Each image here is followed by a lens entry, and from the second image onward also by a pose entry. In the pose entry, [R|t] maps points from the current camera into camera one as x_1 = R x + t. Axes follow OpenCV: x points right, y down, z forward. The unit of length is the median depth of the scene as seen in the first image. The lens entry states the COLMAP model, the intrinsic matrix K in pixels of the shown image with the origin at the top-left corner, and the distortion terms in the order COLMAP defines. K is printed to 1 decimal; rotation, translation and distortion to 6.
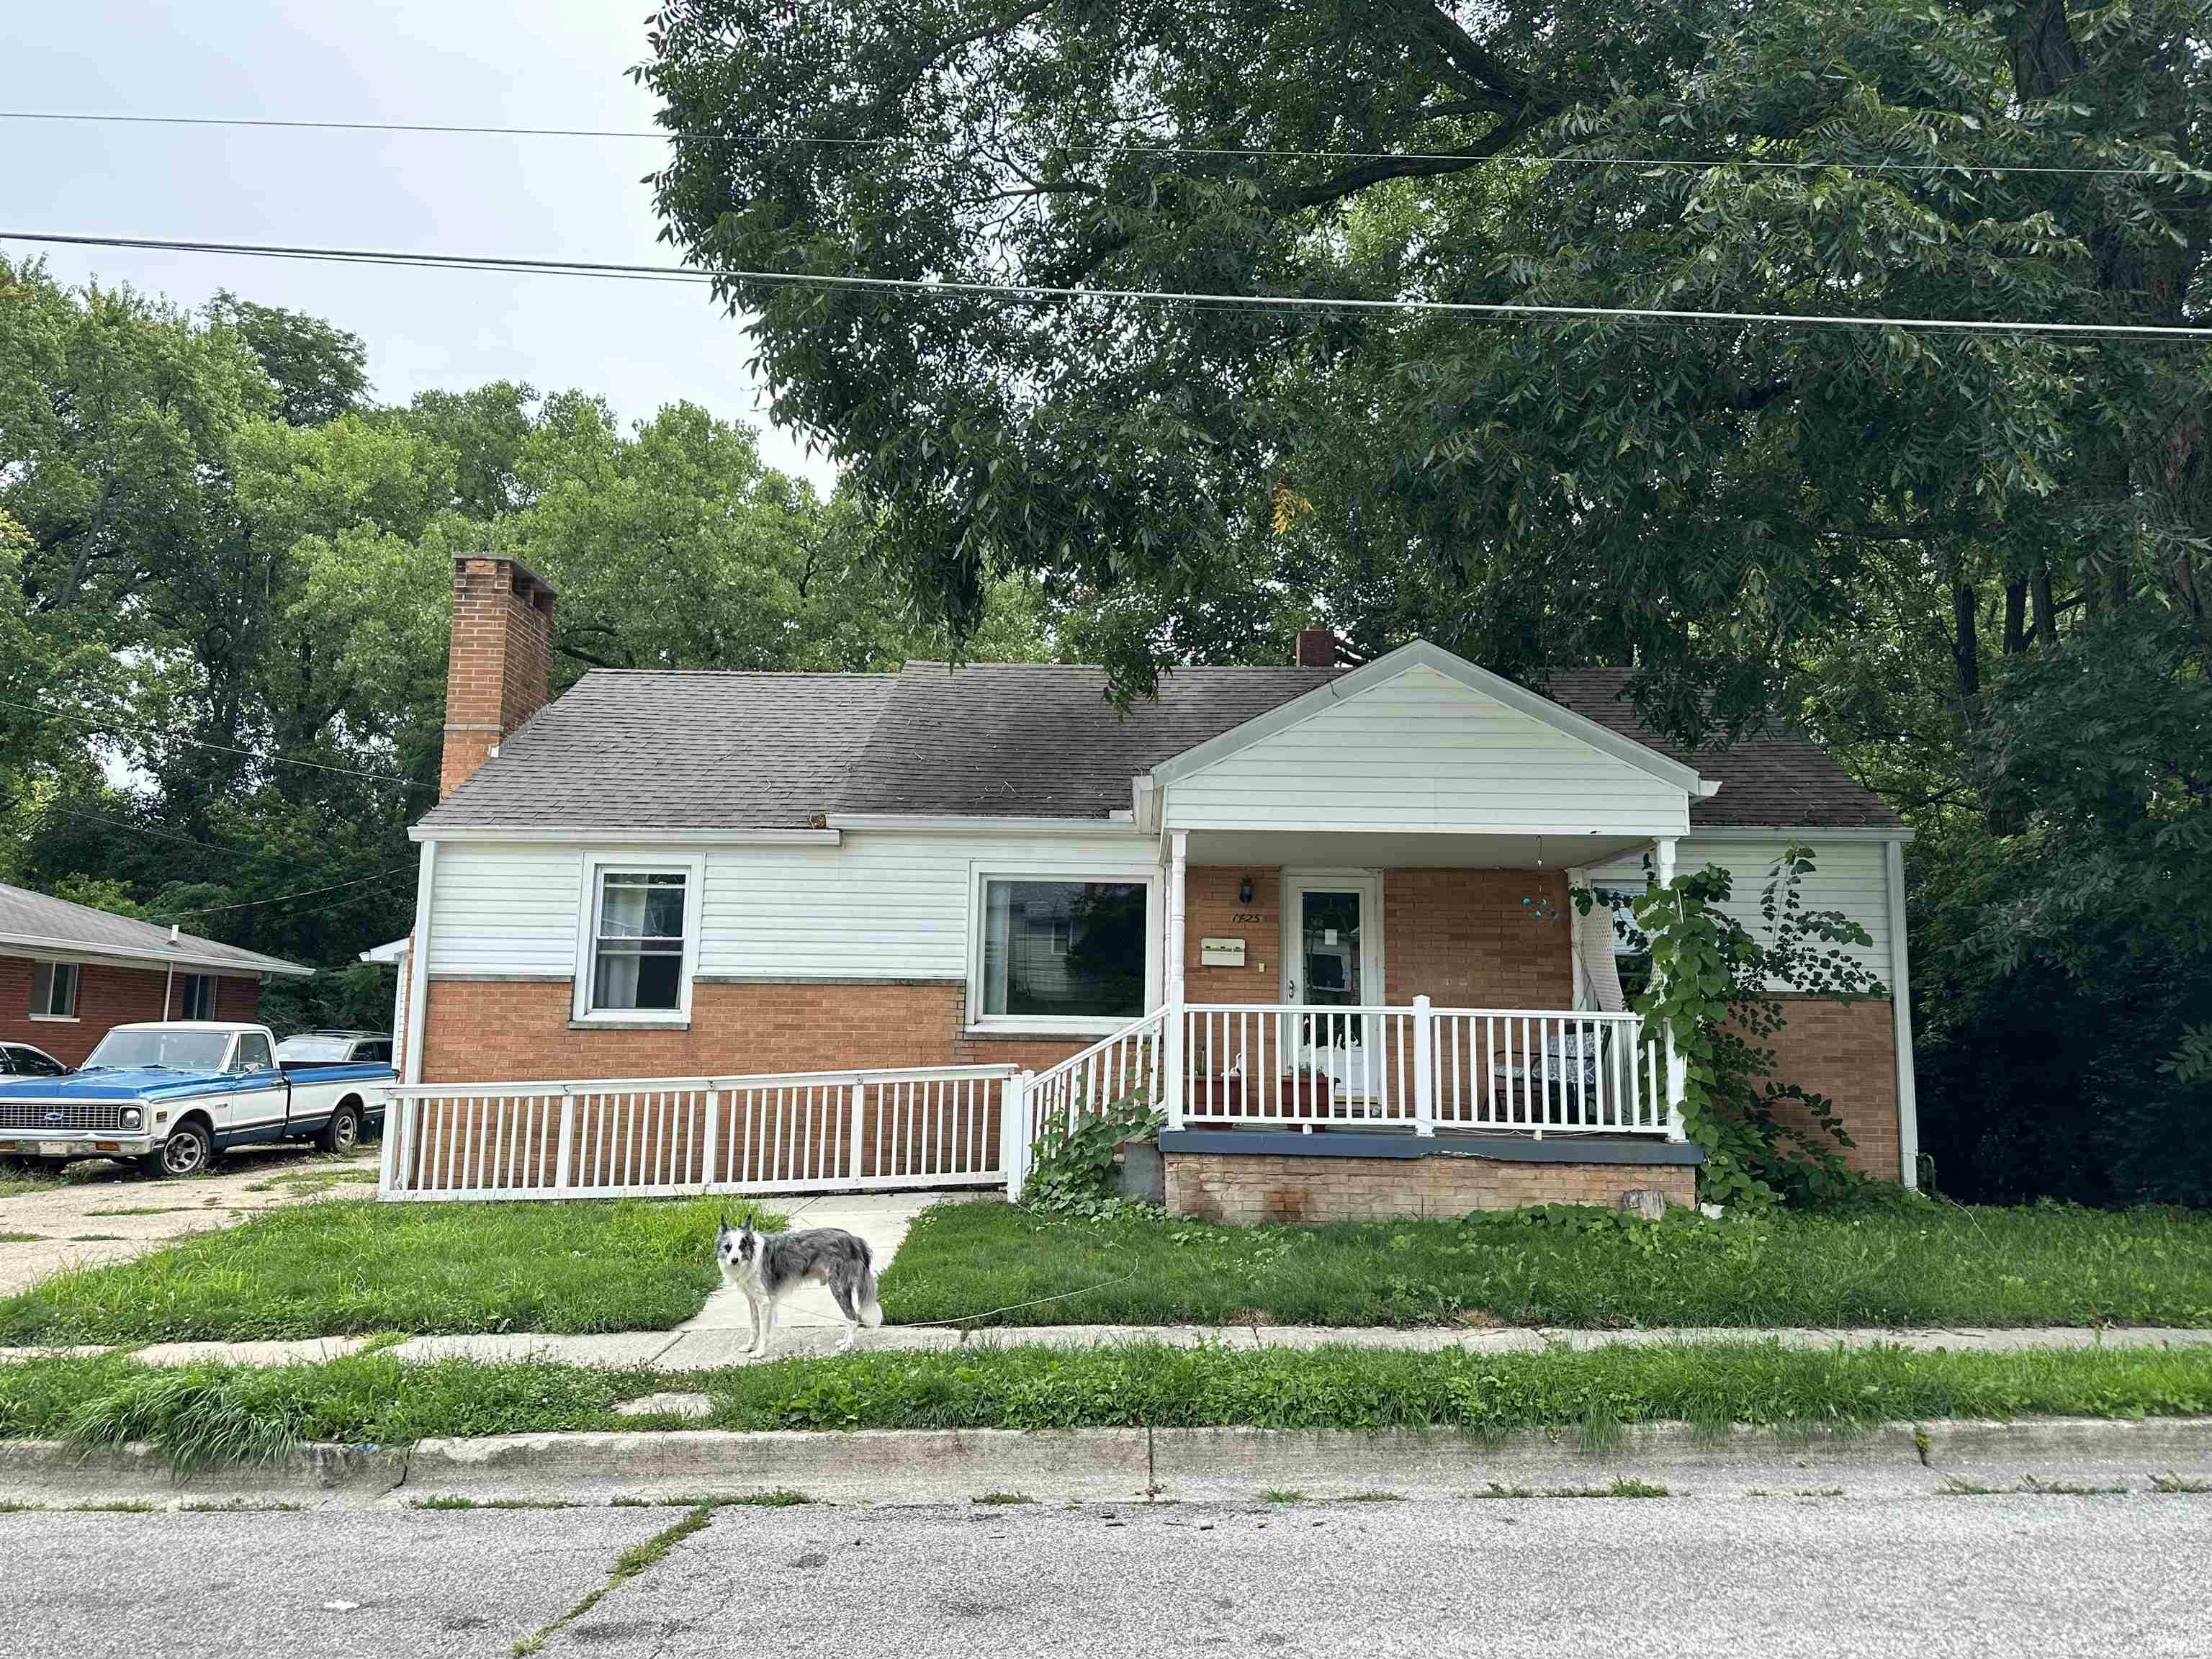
lens RADIAL K [[1566.6, 0, 1229.3], [0, 1566.6, 795.1], [0, 0, 1]] dist [0.064811, -0.071563]
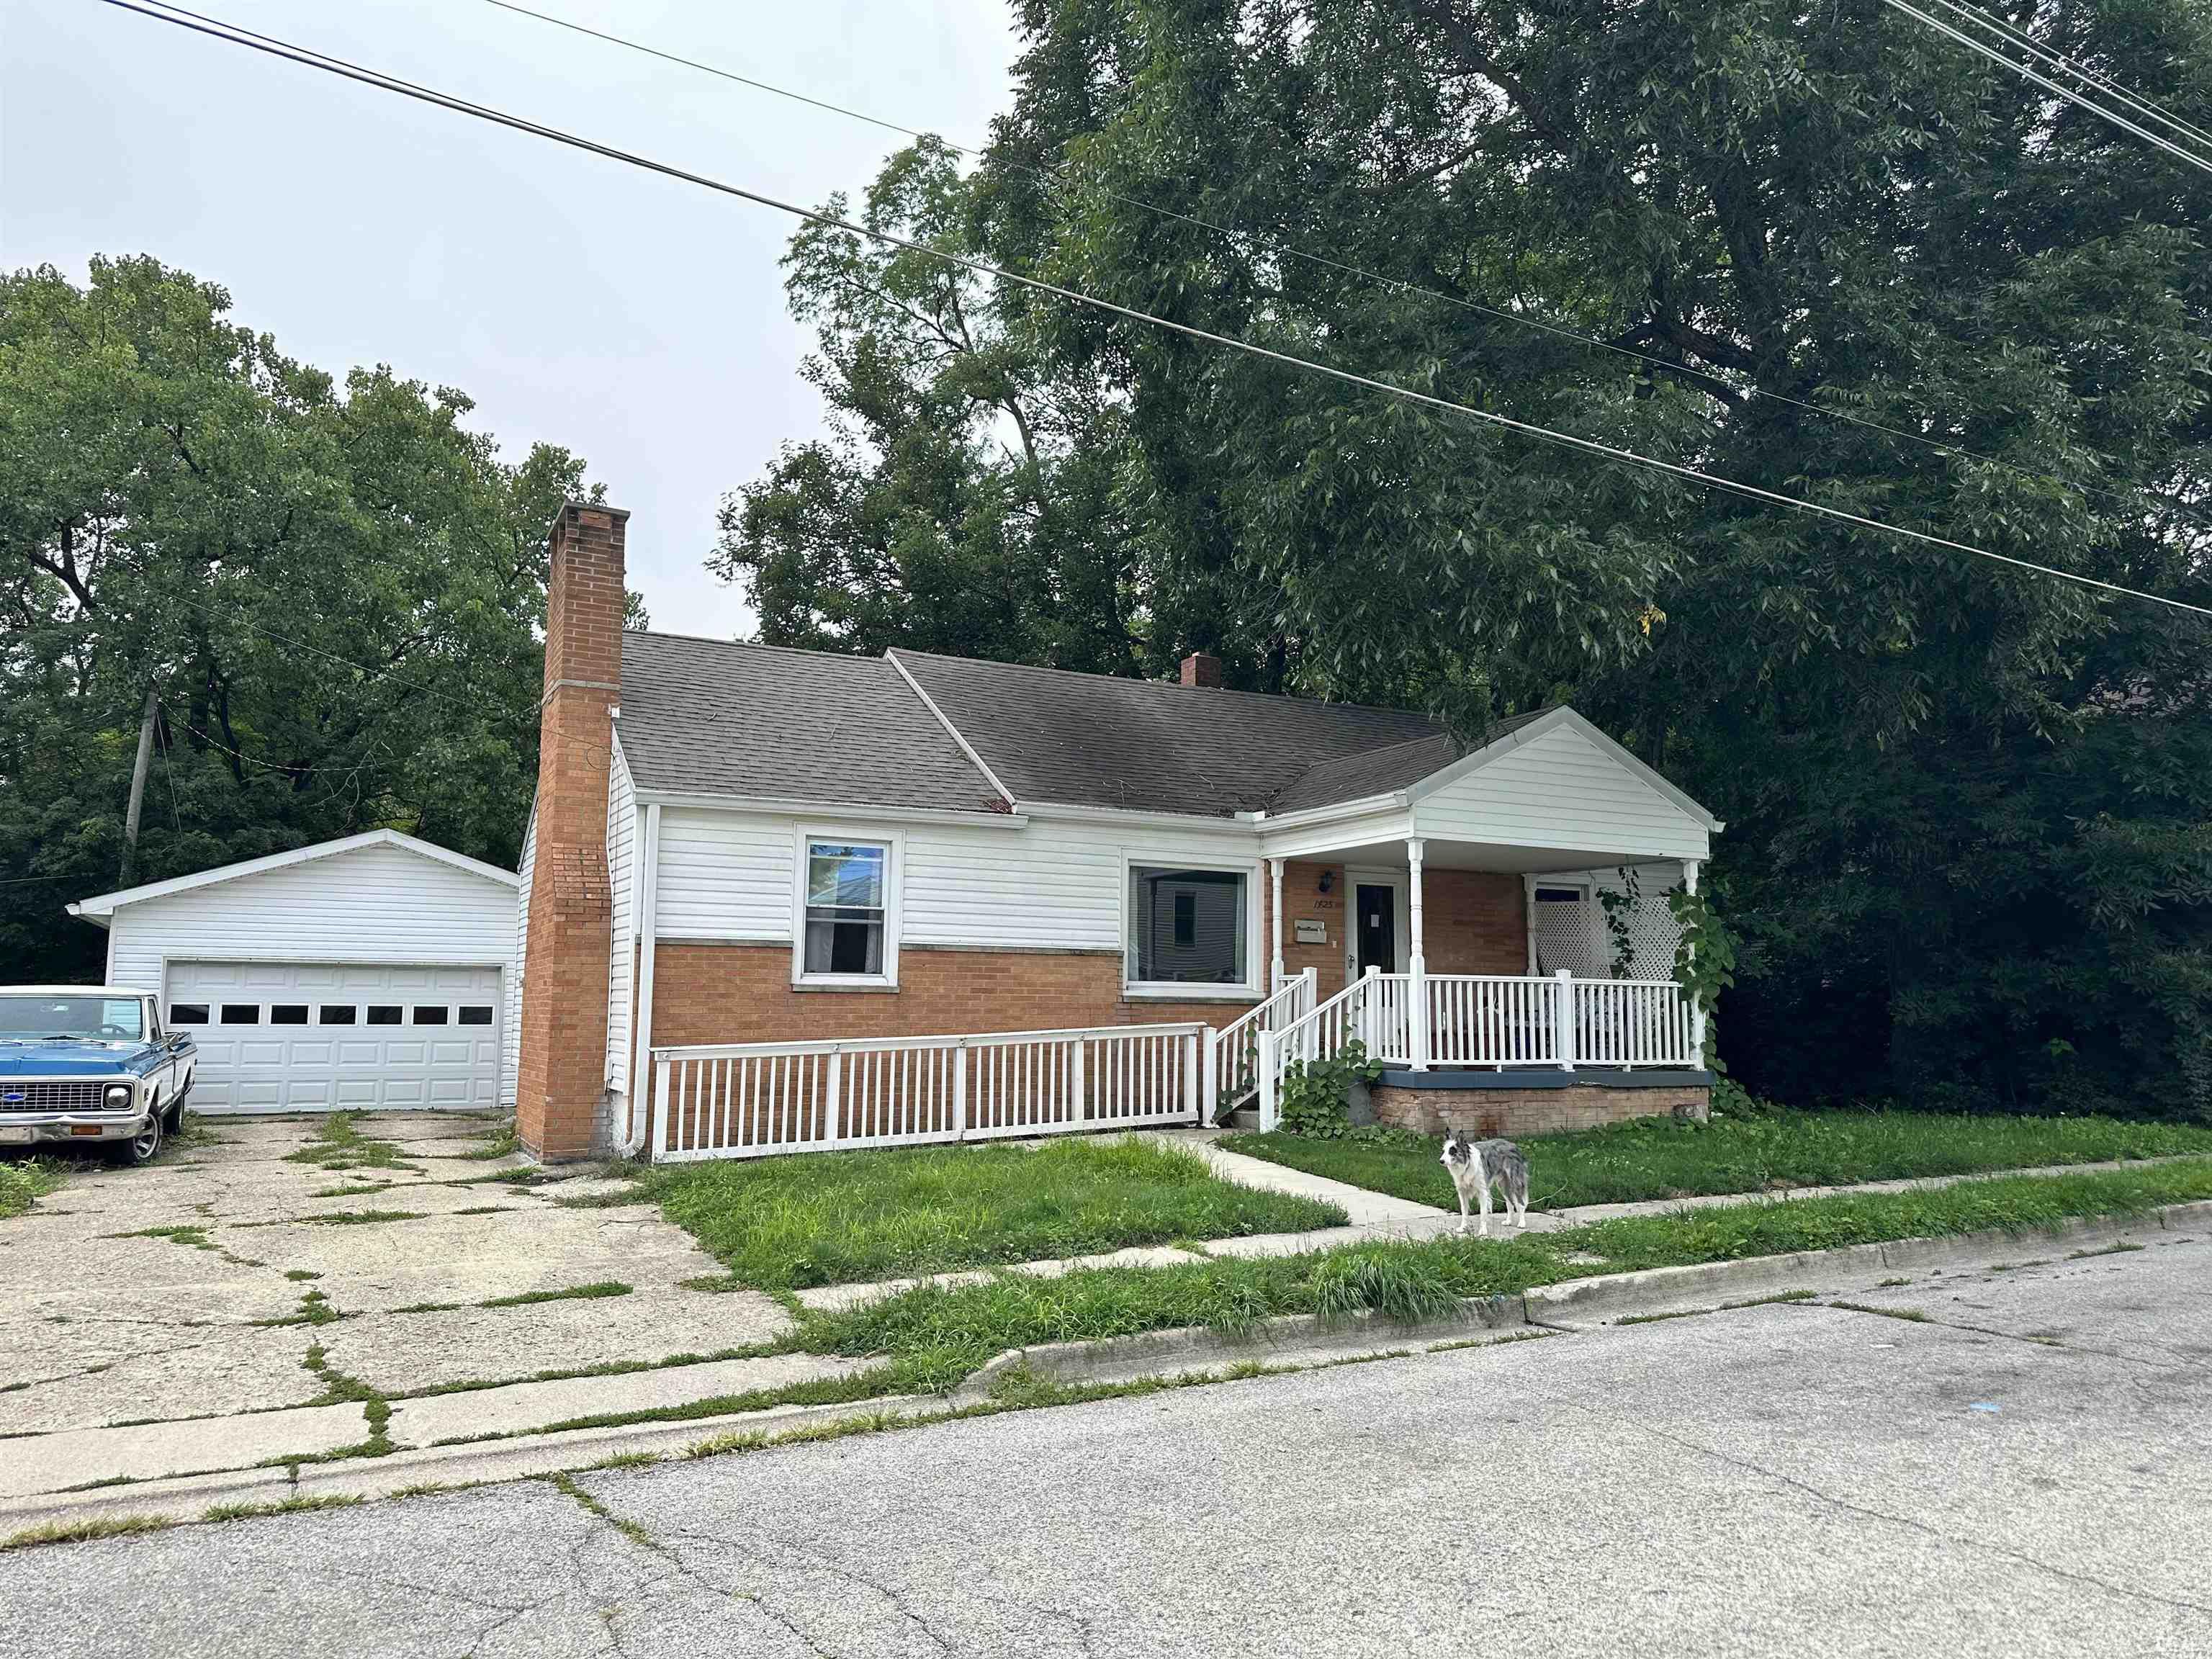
lens RADIAL K [[1566.6, 0, 1105.5], [0, 1566.6, 819.9], [0, 0, 1]] dist [0.064811, -0.071563]
pose [[0.880973, 0.050757, 0.470436, -0.735329], [-0.068356, 0.997453, 0.020389, -0.001334], [-0.468203, -0.050119, 0.882198, -0.009314]]
